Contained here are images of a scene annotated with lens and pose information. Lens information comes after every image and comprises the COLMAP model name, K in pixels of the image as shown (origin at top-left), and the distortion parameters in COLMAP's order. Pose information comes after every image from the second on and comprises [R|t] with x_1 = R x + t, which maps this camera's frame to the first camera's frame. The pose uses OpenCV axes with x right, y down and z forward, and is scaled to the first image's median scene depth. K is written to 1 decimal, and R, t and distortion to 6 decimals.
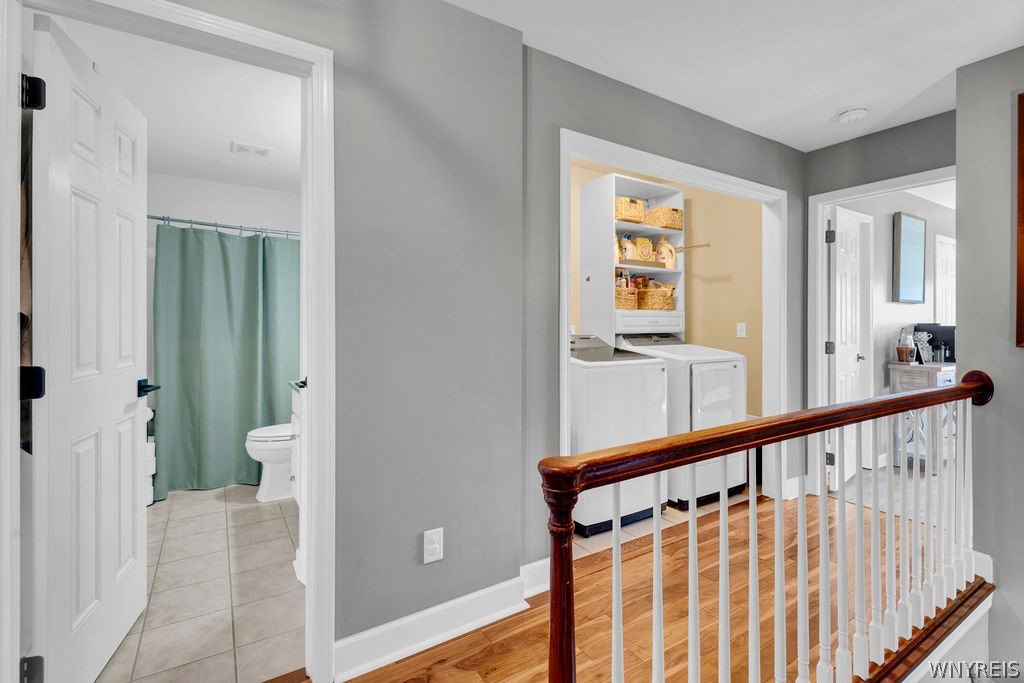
lens RADIAL K [[468.6, 0, 509.4], [0, 468.6, 331.9], [0, 0, 1]] dist [0.012905, -0.000016]
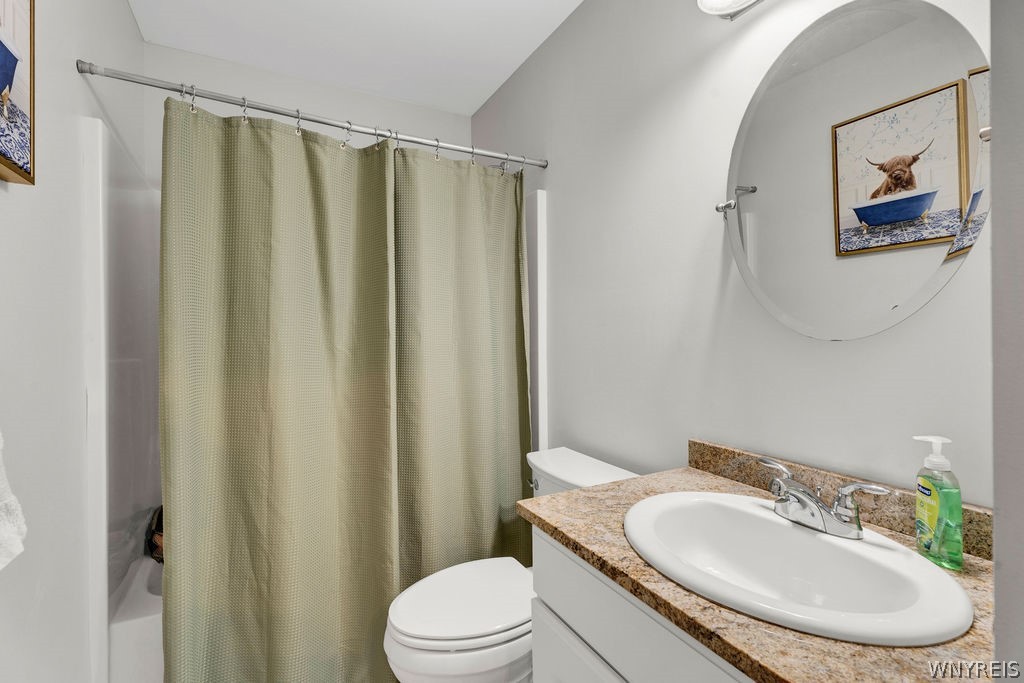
lens RADIAL K [[468.6, 0, 514.3], [0, 468.6, 342.0], [0, 0, 1]] dist [0.012905, -0.000016]
pose [[0.996645, -0.018539, -0.079721, -0.395084], [0.018282, 0.999825, -0.003959, -0.007752], [0.079780, 0.002488, 0.996809, 0.585528]]
